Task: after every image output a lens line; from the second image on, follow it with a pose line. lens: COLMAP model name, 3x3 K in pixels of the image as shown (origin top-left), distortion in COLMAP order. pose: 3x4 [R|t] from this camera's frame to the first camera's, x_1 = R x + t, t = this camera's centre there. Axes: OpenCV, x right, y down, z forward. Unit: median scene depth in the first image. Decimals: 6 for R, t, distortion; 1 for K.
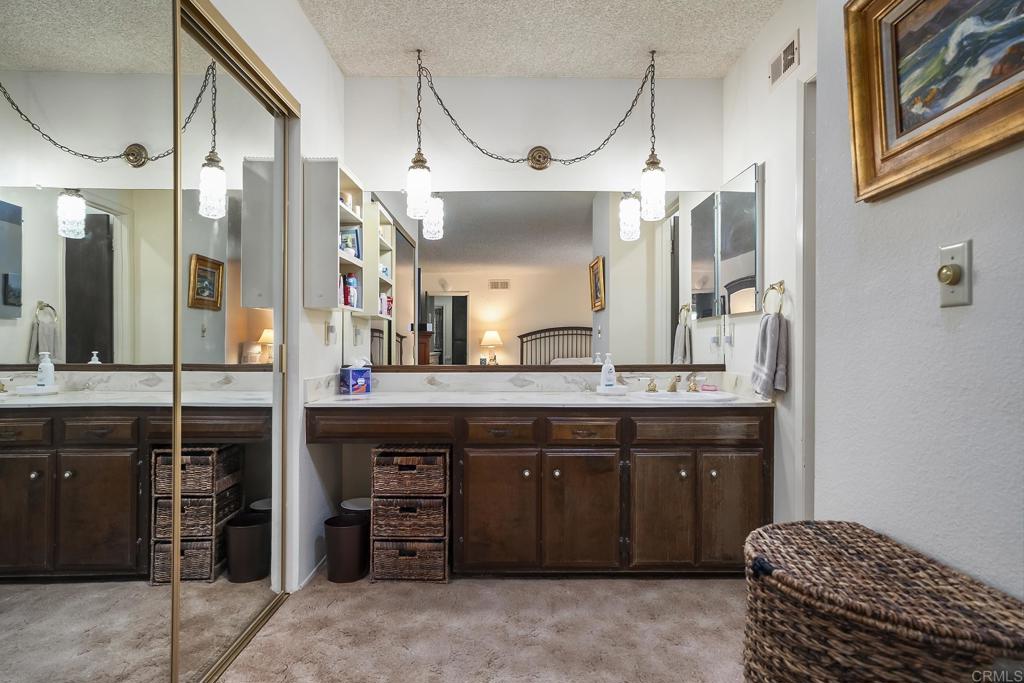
lens RADIAL K [[571.5, 0, 535.1], [0, 571.5, 341.3], [0, 0, 1]] dist [-0.008358, 0.018712]
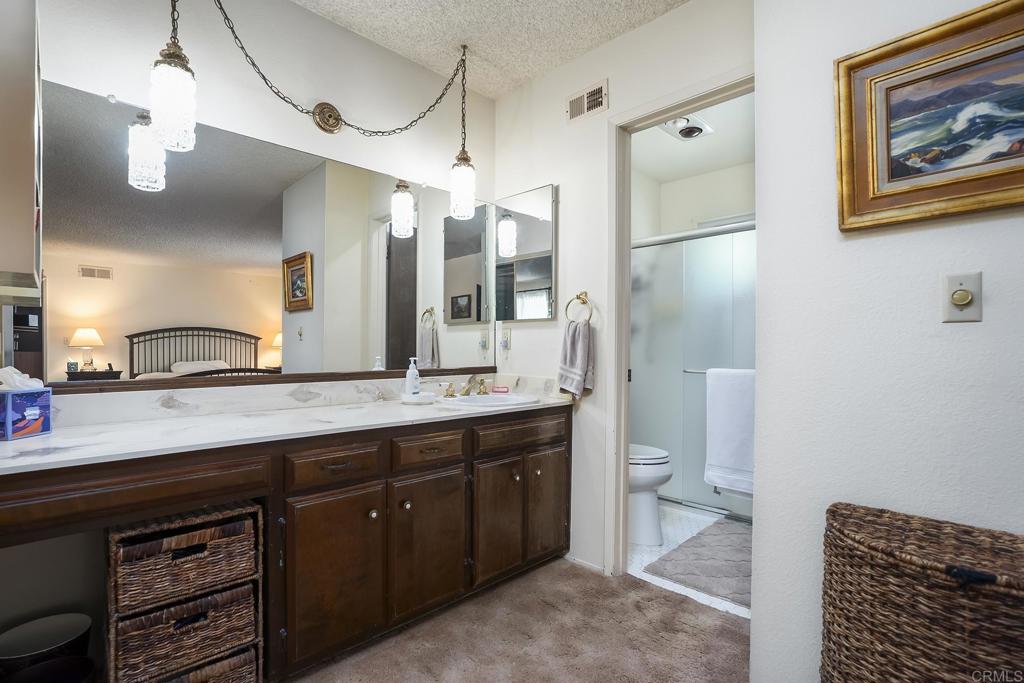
lens RADIAL K [[472.2, 0, 509.1], [0, 472.2, 346.5], [0, 0, 1]] dist [-0.024476, 0.005693]
pose [[0.728049, 0.005433, 0.685504, -0.315674], [-0.009609, 0.999951, 0.002280, 0.000576], [-0.685458, -0.008247, 0.728066, 0.410277]]
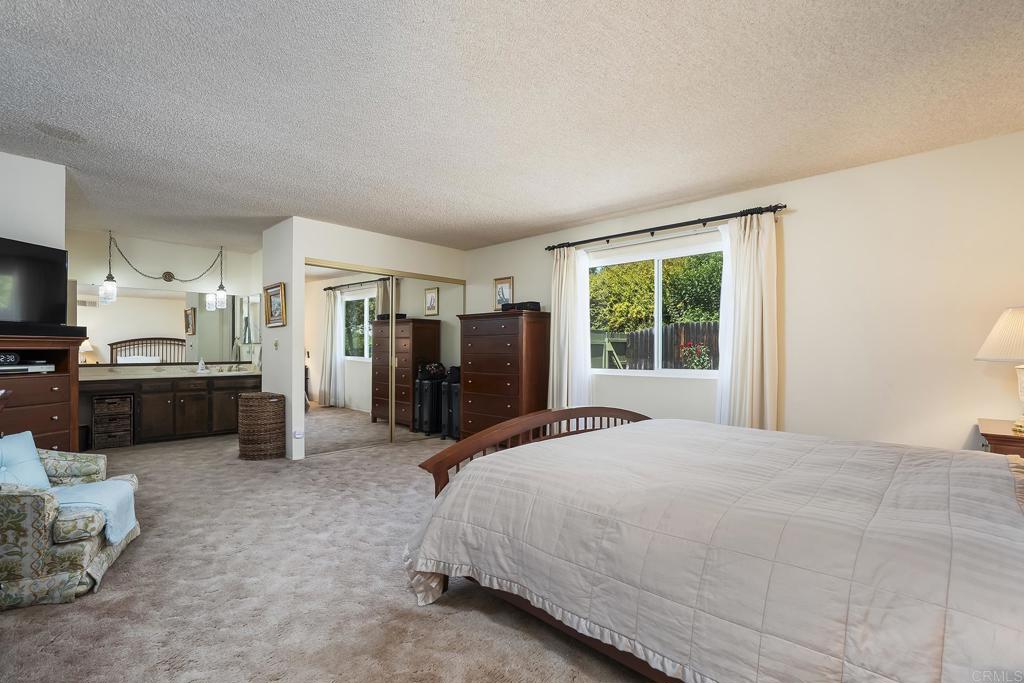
lens RADIAL K [[472.2, 0, 518.1], [0, 472.2, 344.1], [0, 0, 1]] dist [-0.024476, 0.005693]
pose [[0.715419, 0.006167, 0.698669, -0.378582], [-0.008449, 0.999964, -0.000174, -0.059640], [-0.698645, -0.005779, 0.715445, -1.760895]]
